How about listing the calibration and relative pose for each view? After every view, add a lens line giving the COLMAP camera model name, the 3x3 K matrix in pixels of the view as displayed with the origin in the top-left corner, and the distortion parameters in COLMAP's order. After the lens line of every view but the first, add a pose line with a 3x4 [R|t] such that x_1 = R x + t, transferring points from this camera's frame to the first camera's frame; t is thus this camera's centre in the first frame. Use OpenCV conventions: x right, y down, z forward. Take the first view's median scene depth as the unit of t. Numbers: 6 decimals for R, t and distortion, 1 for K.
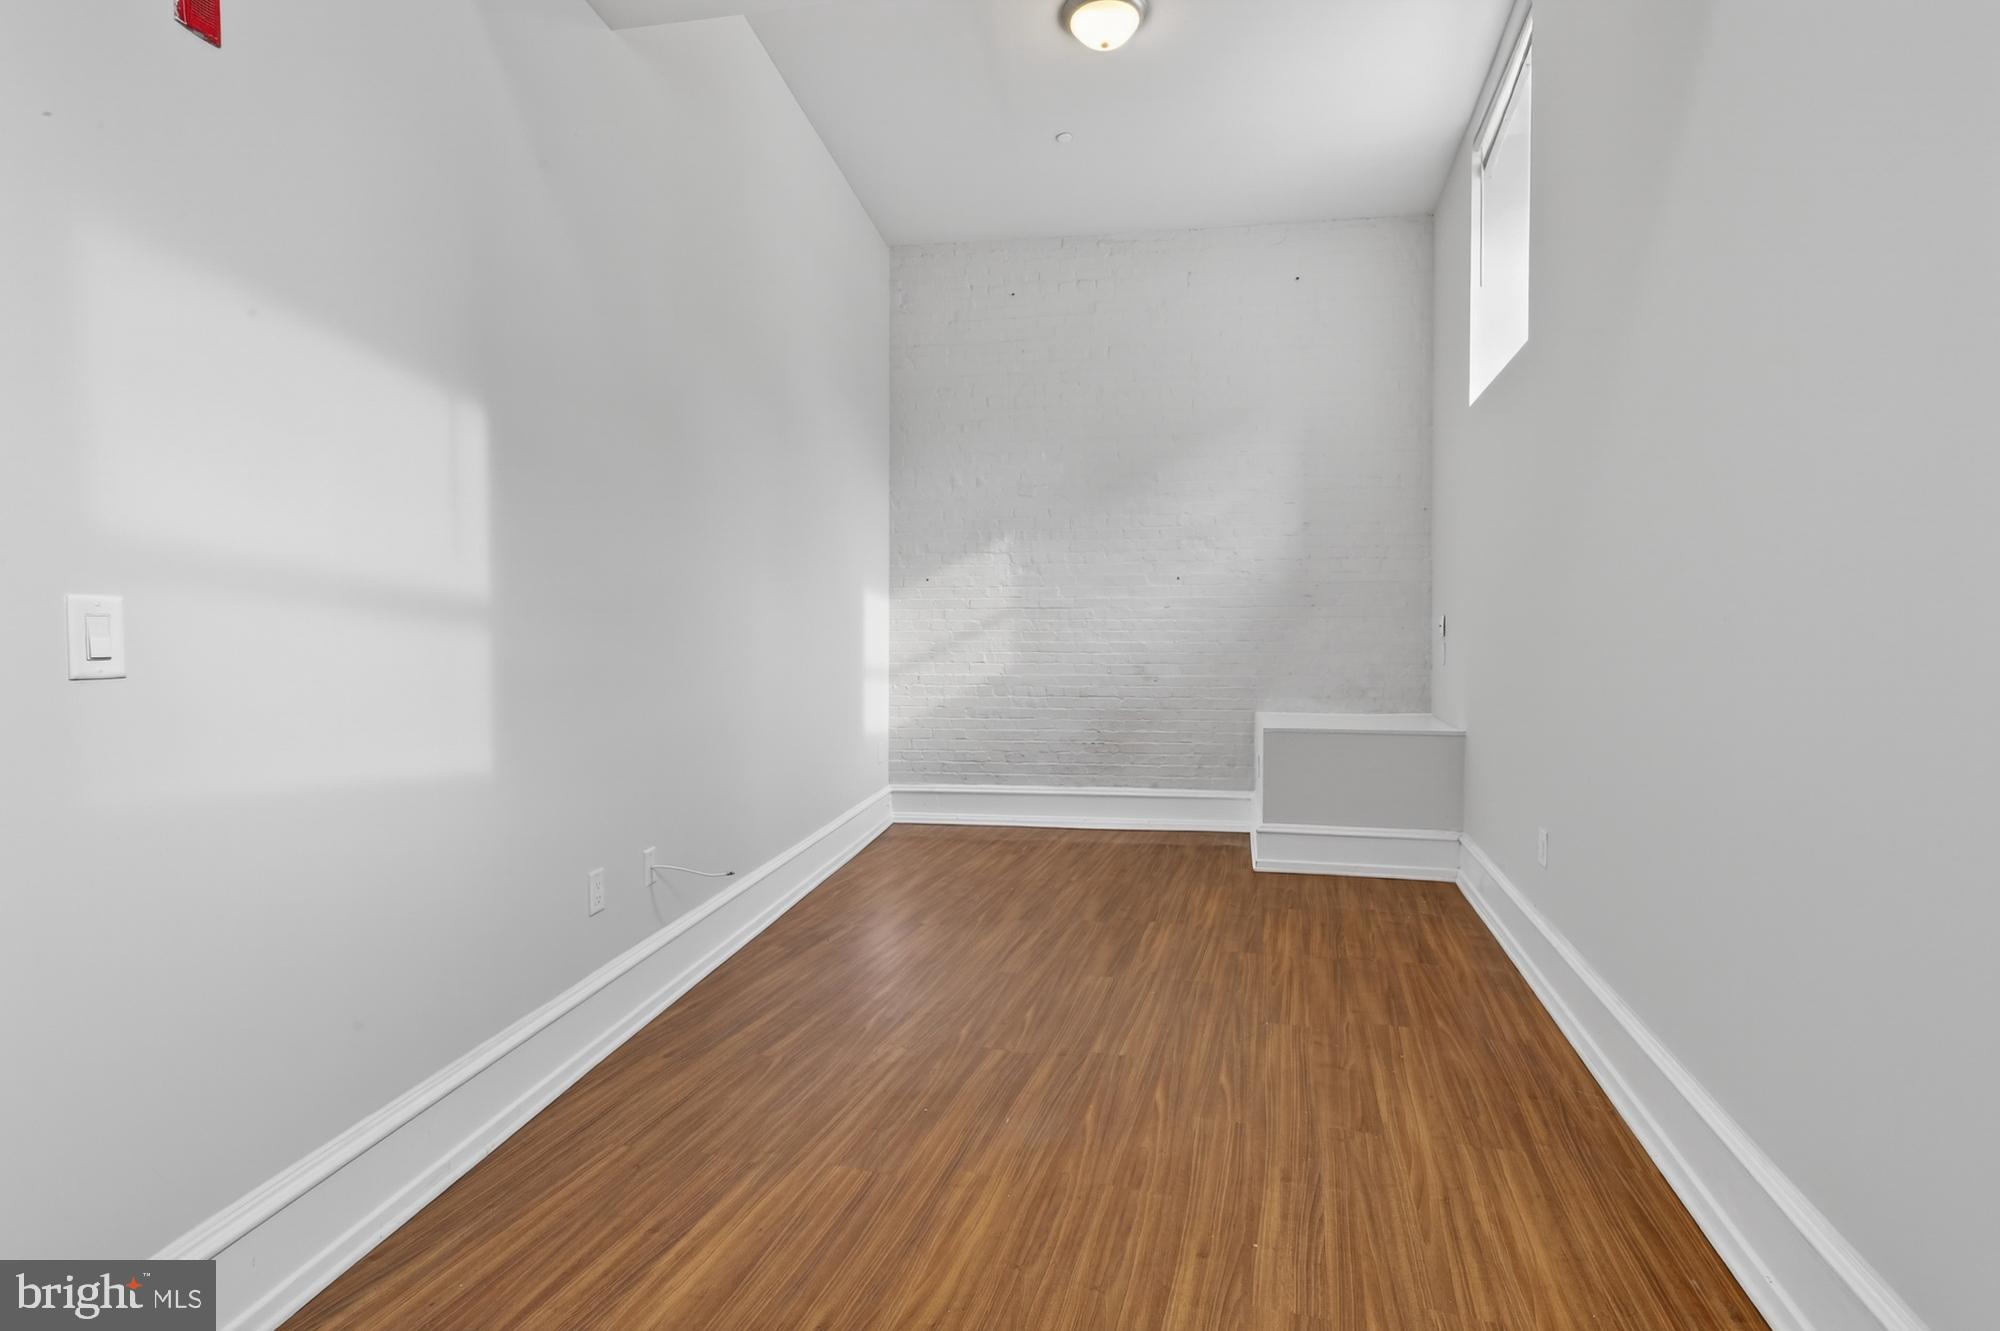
lens RADIAL K [[921.6, 0, 990.5], [0, 921.6, 658.4], [0, 0, 1]] dist [-0.028681, -0.000010]
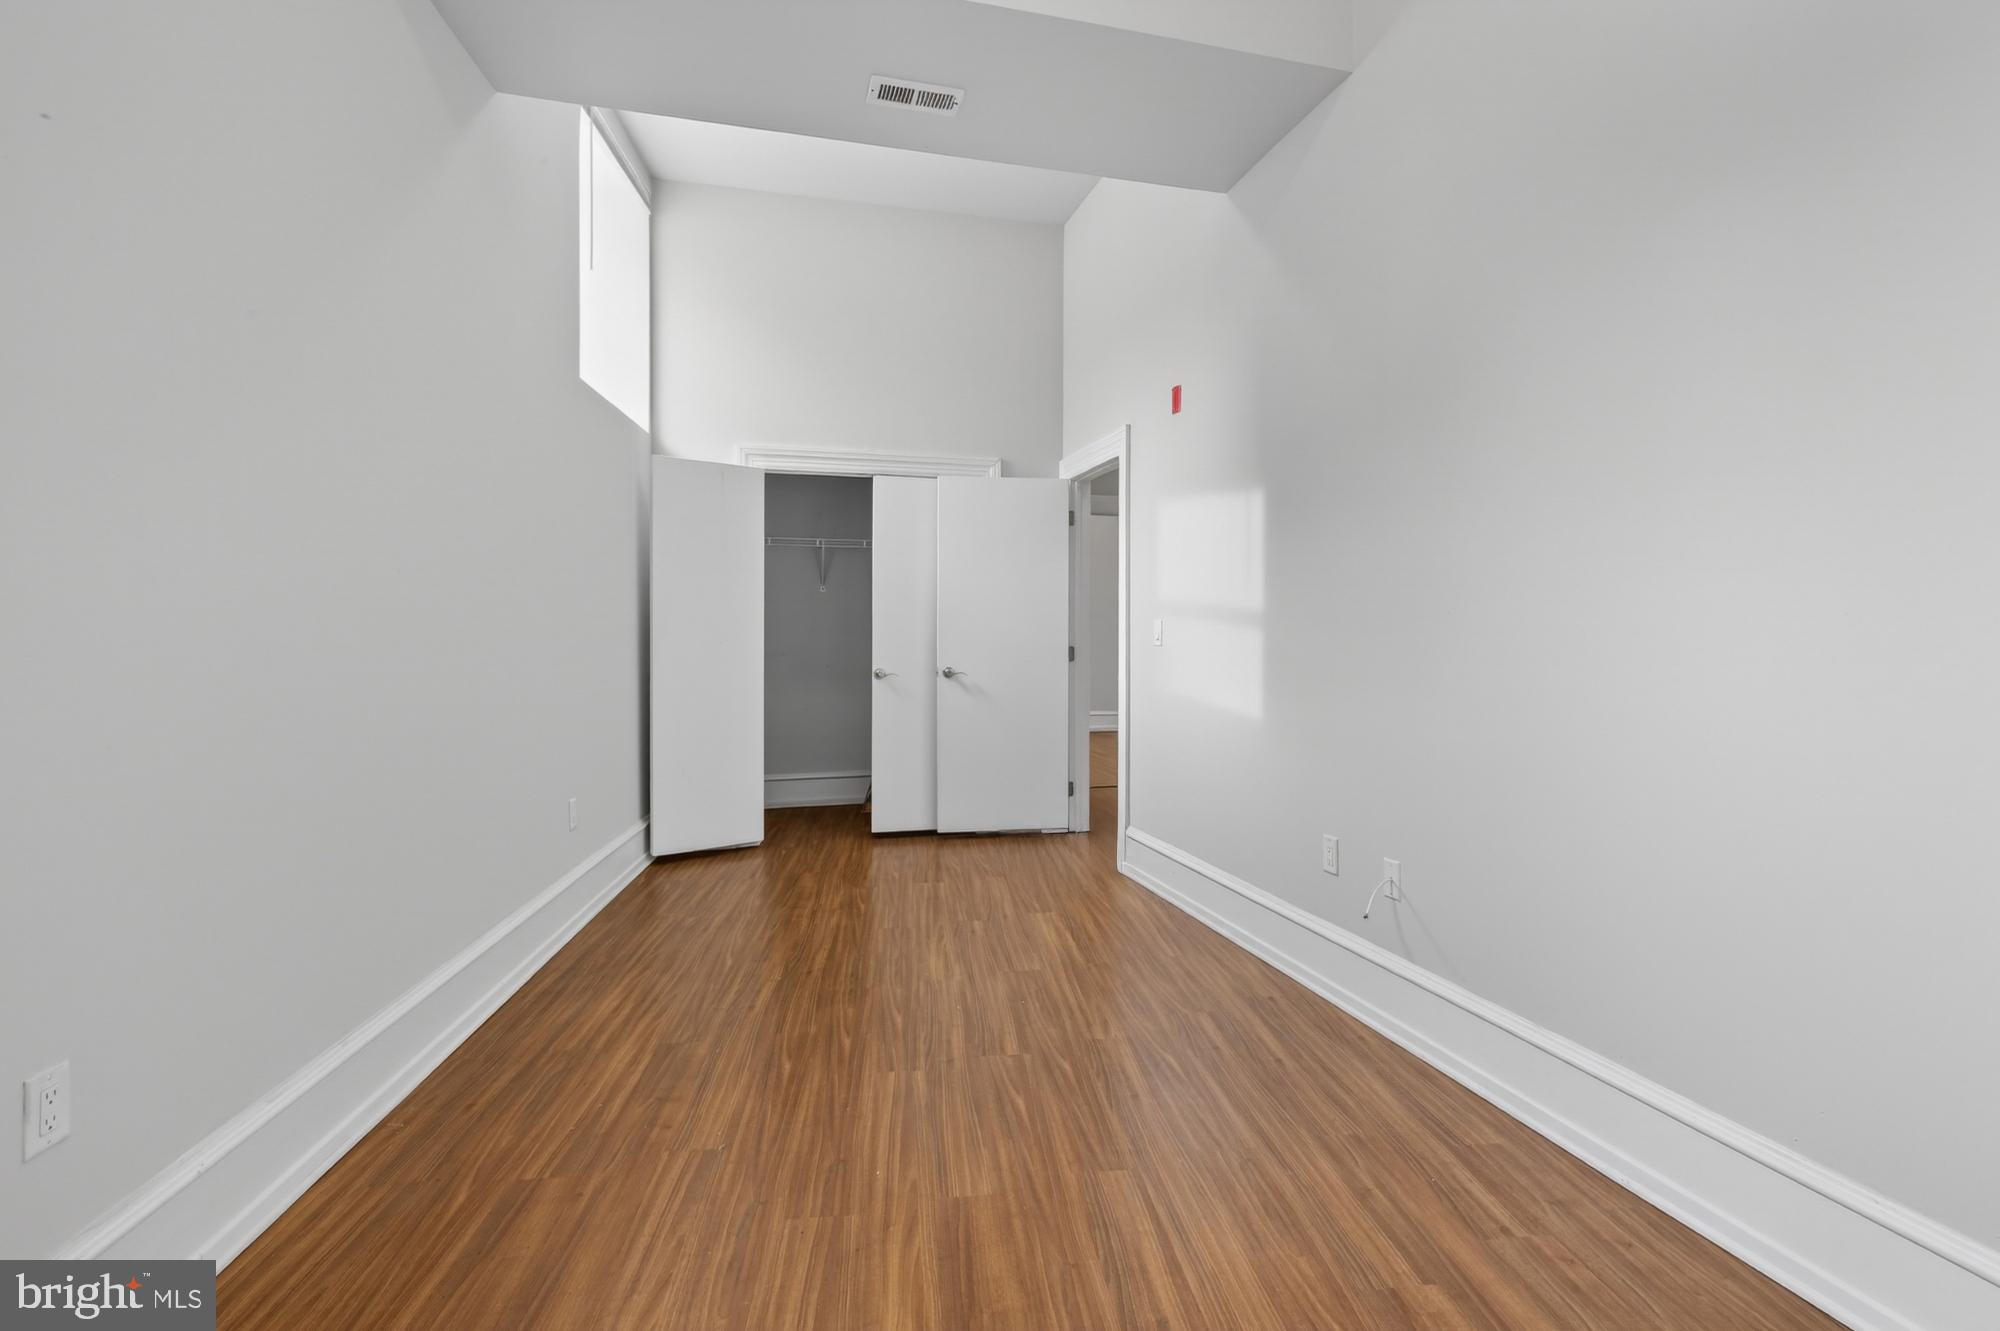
lens RADIAL K [[921.6, 0, 990.5], [0, 921.6, 658.4], [0, 0, 1]] dist [-0.028681, -0.000010]
pose [[-0.917482, 0.011279, -0.397618, 0.443447], [-0.011212, 0.998468, 0.054193, -0.052809], [0.397620, 0.054179, -0.915949, 1.983111]]
